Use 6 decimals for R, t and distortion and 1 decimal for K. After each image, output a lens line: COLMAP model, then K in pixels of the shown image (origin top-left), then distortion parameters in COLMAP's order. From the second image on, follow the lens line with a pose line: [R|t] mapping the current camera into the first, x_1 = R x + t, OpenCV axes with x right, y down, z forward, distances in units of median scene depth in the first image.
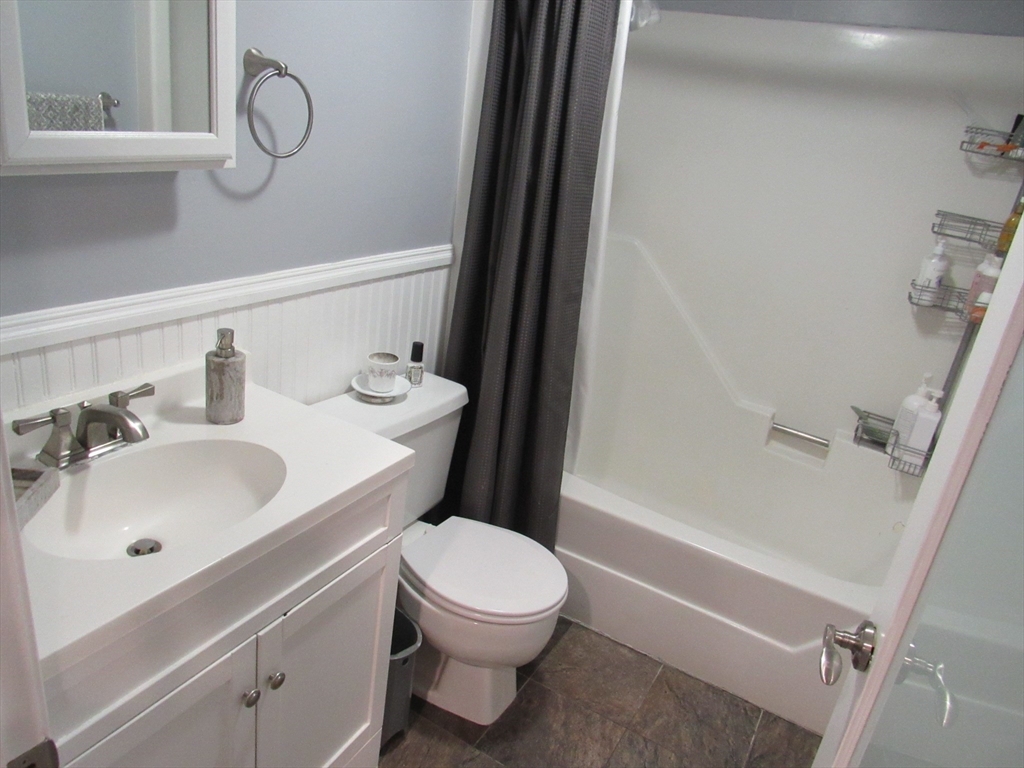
lens RADIAL K [[722.6, 0, 512.0], [0, 722.6, 384.0], [0, 0, 1]] dist [-0.033536, 0.004885]
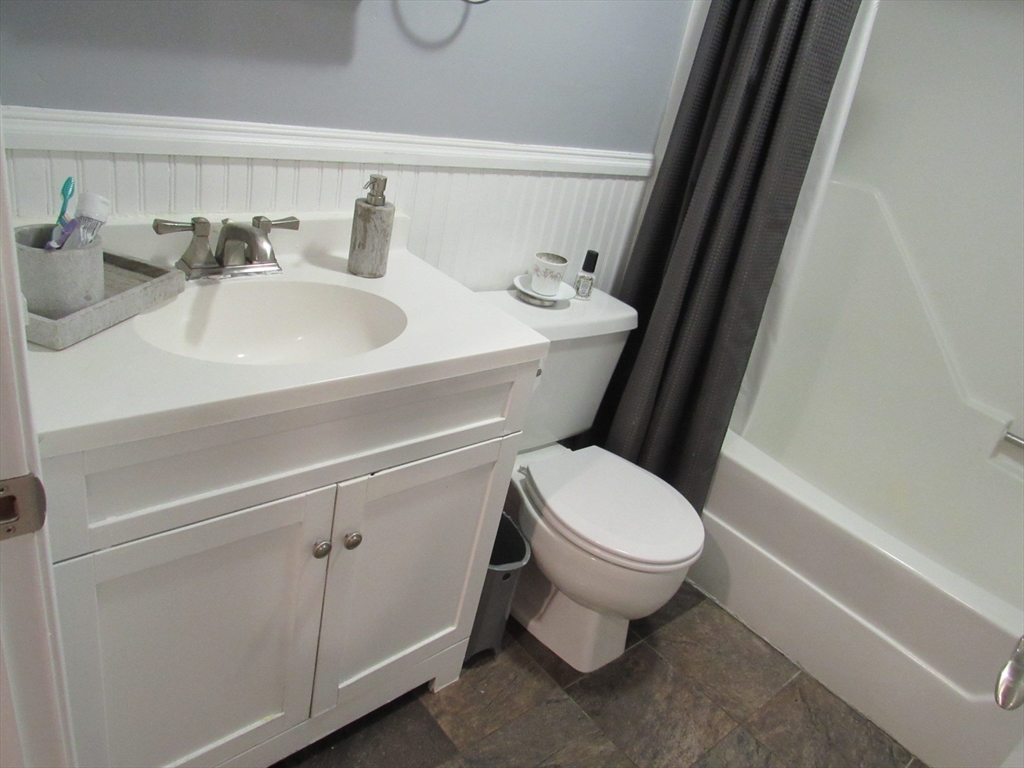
lens RADIAL K [[722.6, 0, 512.0], [0, 722.6, 384.0], [0, 0, 1]] dist [-0.033536, 0.004885]
pose [[0.943837, 0.194002, -0.267462, 0.052994], [-0.183858, 0.980950, 0.062718, 0.073714], [0.274534, -0.010021, 0.961525, 0.097111]]
